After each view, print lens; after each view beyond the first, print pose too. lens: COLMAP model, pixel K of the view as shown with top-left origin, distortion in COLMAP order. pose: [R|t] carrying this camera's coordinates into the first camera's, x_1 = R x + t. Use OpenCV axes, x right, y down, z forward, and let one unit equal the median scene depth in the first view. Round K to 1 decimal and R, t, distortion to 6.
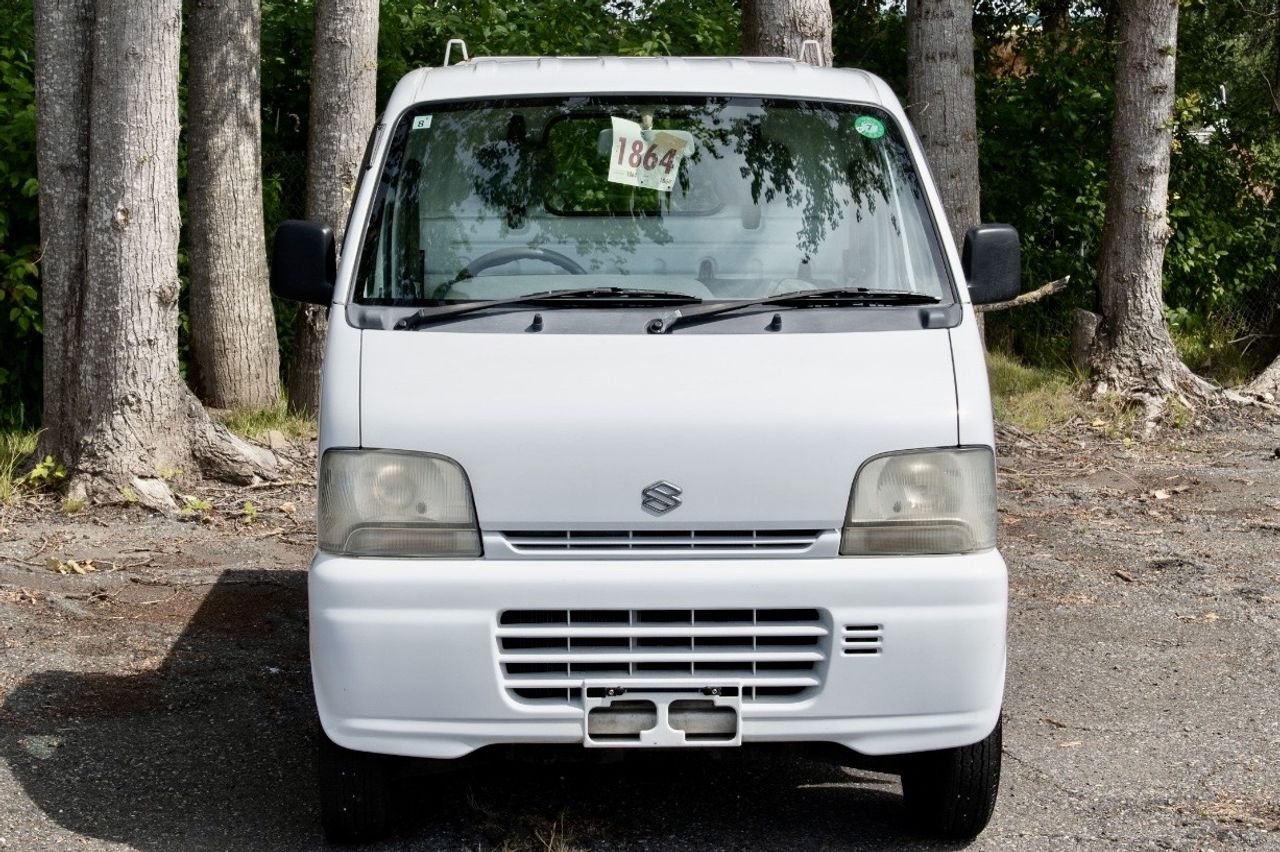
lens RADIAL K [[2527.3, 0, 706.5], [0, 2527.3, 383.6], [0, 0, 1]] dist [-0.021636, 0.000000]
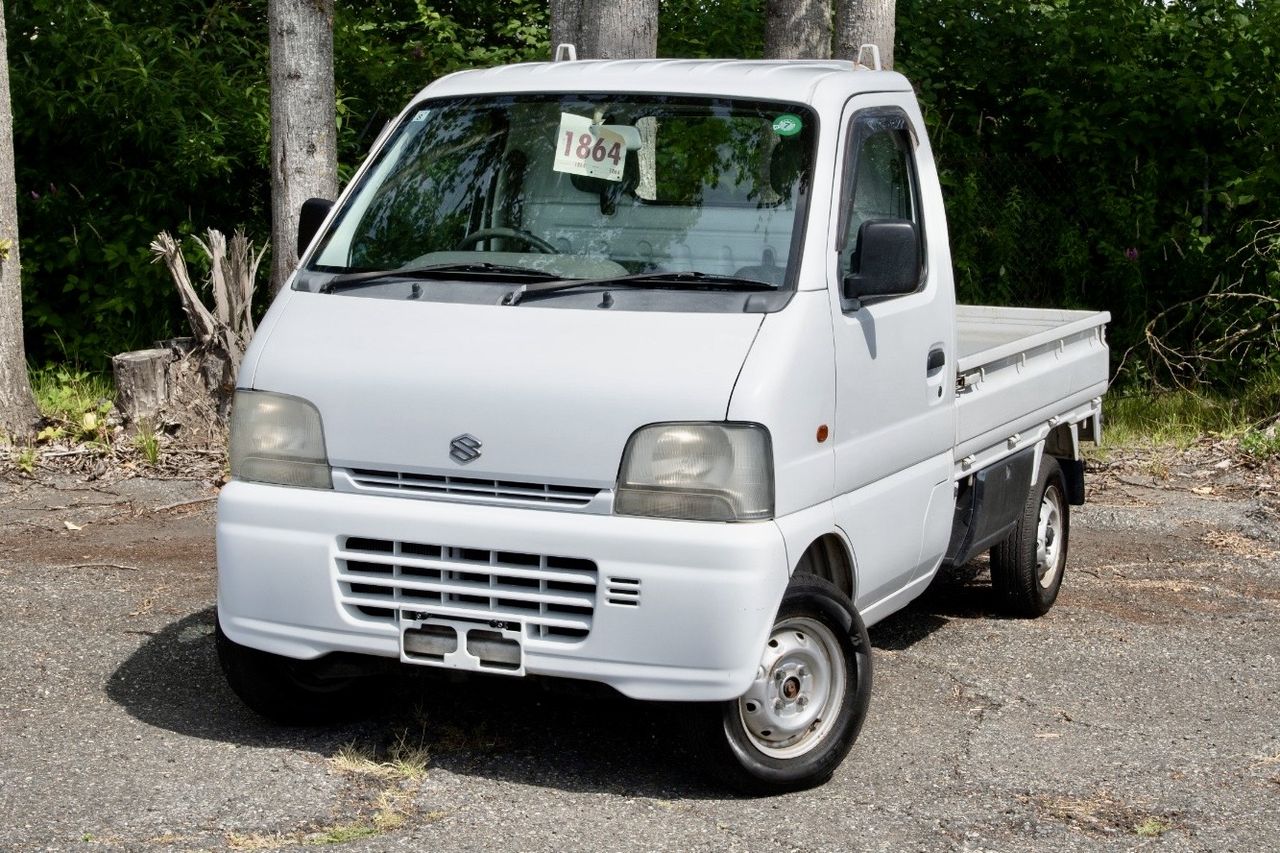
lens RADIAL K [[2527.3, 0, 676.5], [0, 2527.3, 380.8], [0, 0, 1]] dist [-0.021636, 0.000000]
pose [[0.889077, 0.056582, -0.454248, 0.572753], [-0.058370, 0.998244, 0.010100, -0.002065], [0.454022, 0.017535, 0.890818, 0.035117]]
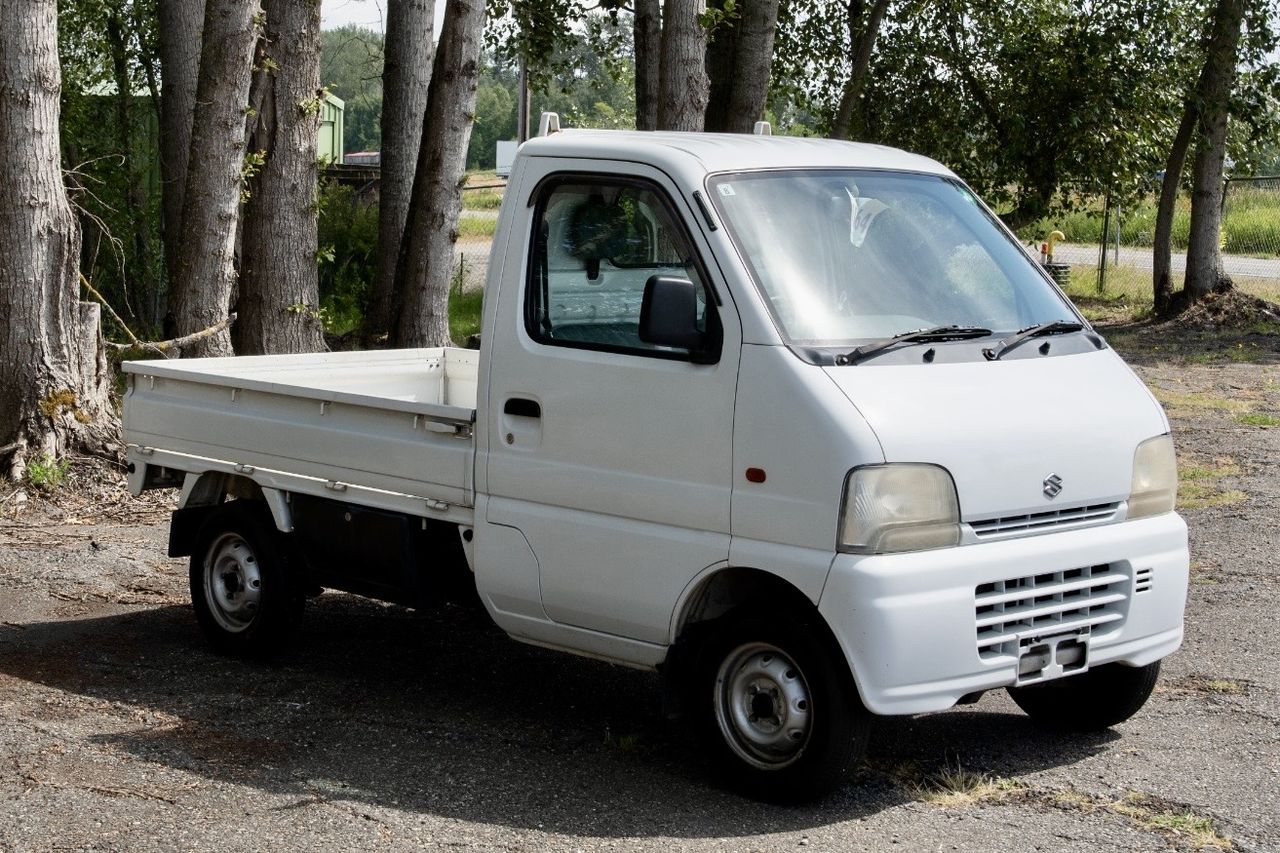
lens RADIAL K [[2347.2, 0, 640.9], [0, 2347.2, 423.6], [0, 0, 1]] dist [0.015780, 0.000000]
pose [[0.763122, -0.057094, 0.643727, -0.941085], [0.051927, 0.998286, 0.026982, -0.029713], [-0.644164, 0.012836, 0.764779, 0.215303]]
